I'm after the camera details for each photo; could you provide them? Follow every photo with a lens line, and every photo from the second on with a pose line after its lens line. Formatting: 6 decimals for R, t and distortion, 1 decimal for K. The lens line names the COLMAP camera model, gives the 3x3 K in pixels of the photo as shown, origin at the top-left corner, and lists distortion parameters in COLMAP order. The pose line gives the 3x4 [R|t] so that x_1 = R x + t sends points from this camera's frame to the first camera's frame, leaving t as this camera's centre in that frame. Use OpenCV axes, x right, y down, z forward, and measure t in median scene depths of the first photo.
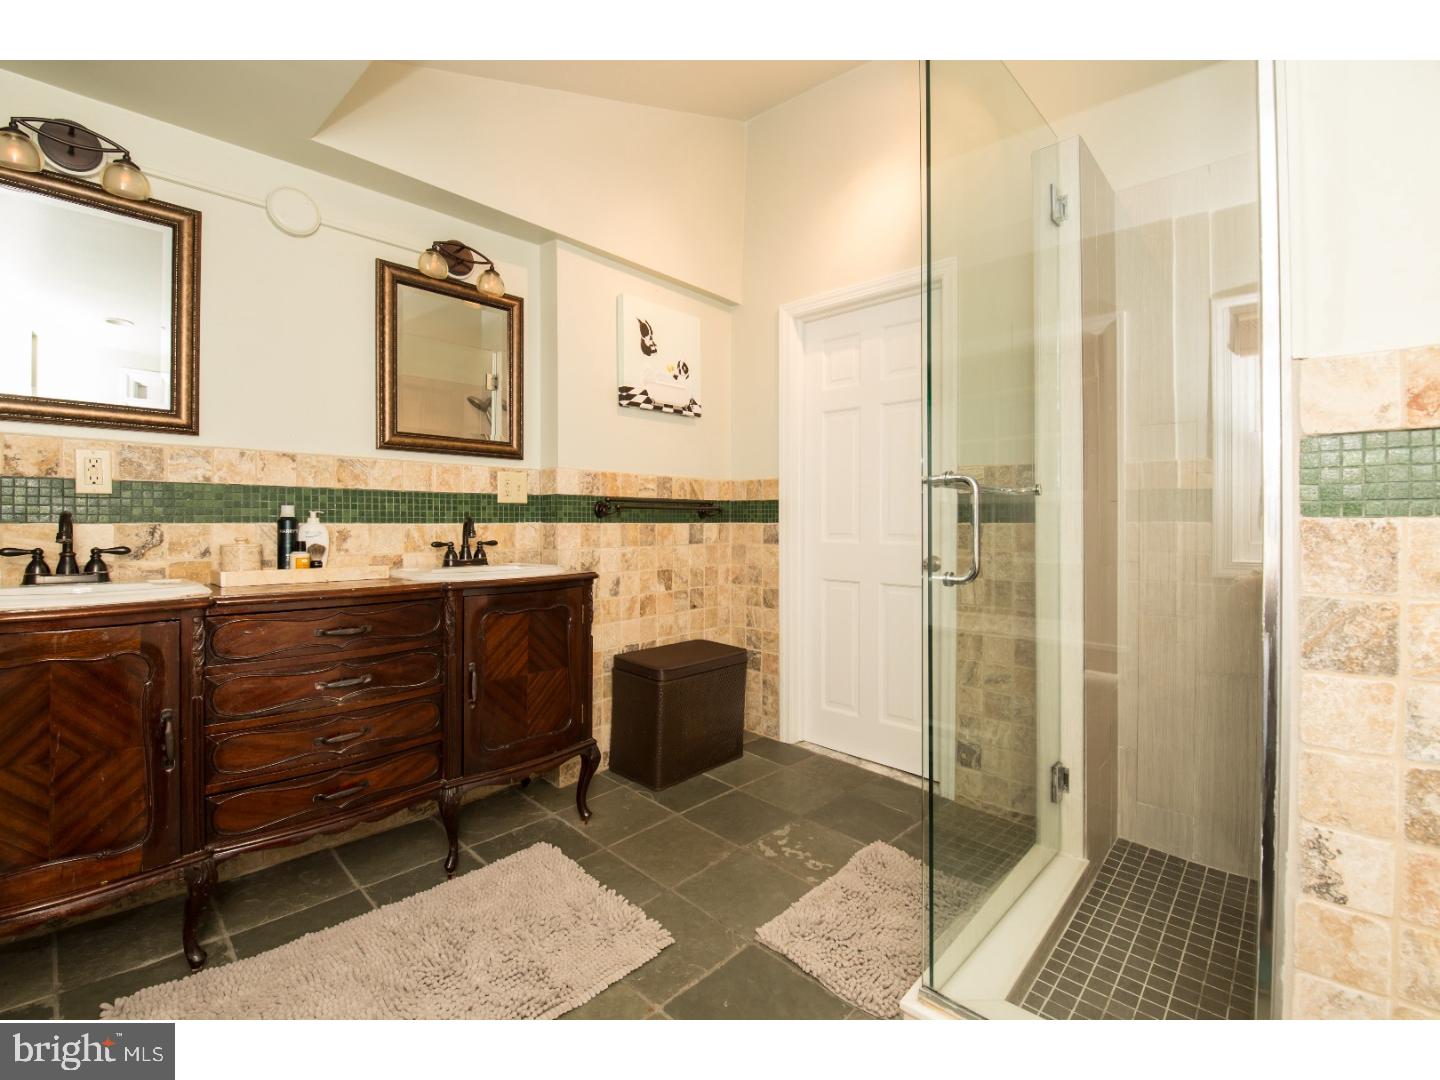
lens RADIAL K [[634.8, 0, 717.9], [0, 634.8, 528.4], [0, 0, 1]] dist [0.000054, -0.010297]
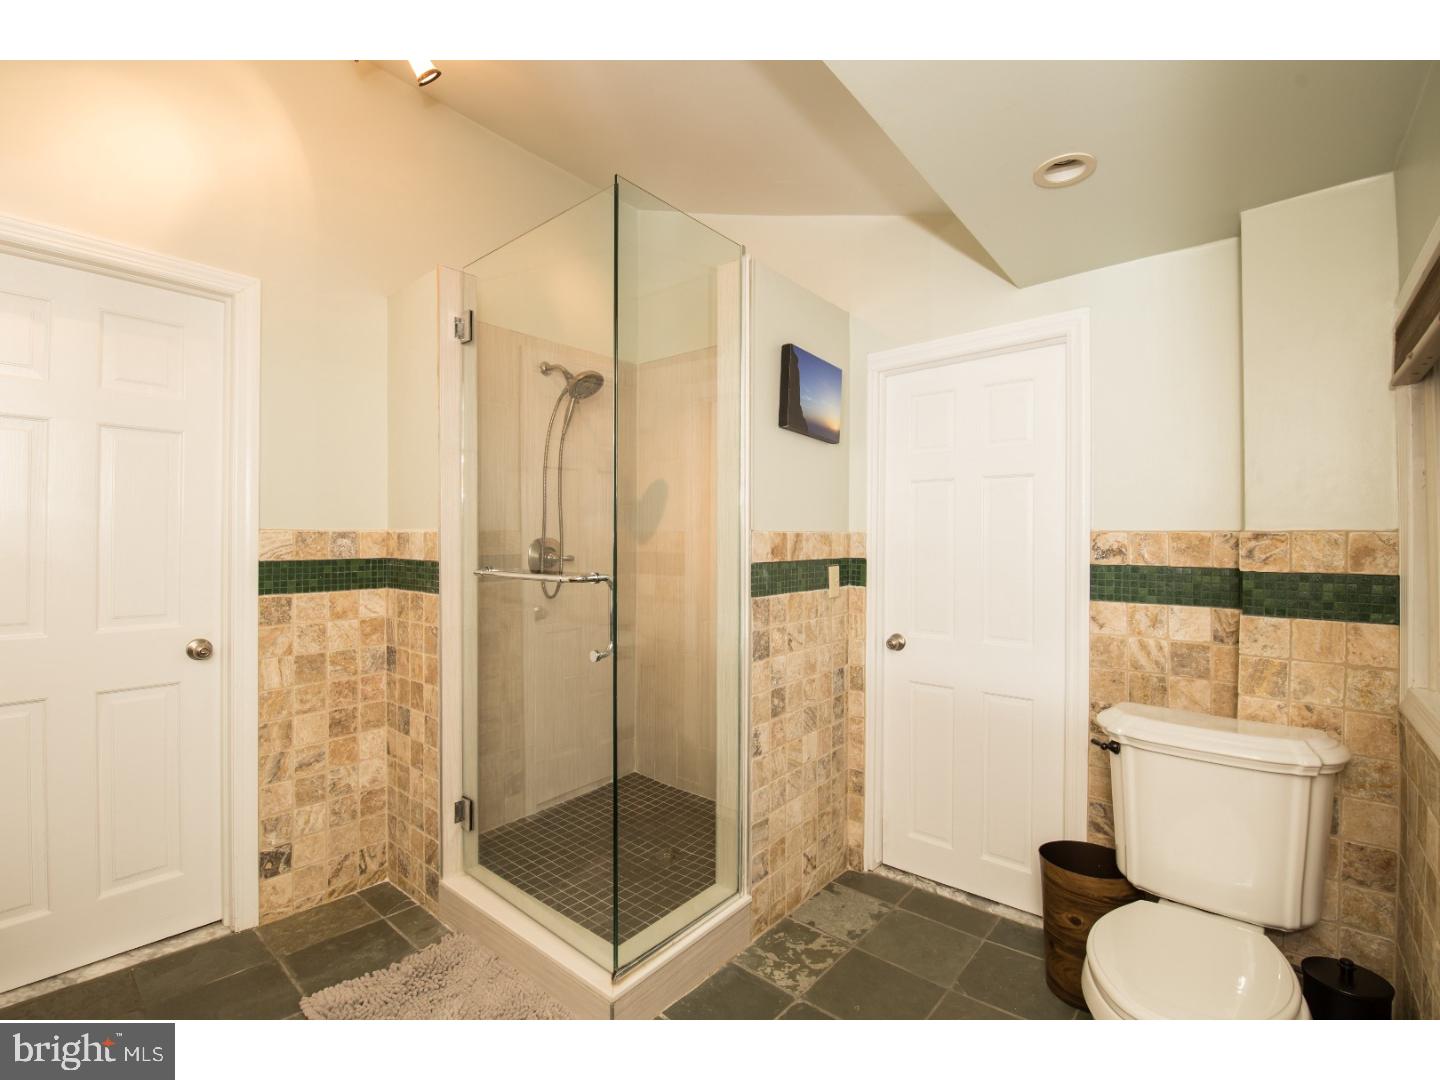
lens RADIAL K [[634.8, 0, 717.9], [0, 634.8, 528.4], [0, 0, 1]] dist [0.000054, -0.010297]
pose [[-0.049667, 0.012041, 0.998693, -0.517025], [0.004586, 0.999920, -0.011827, -0.089145], [-0.998755, 0.003992, -0.049719, 0.445183]]
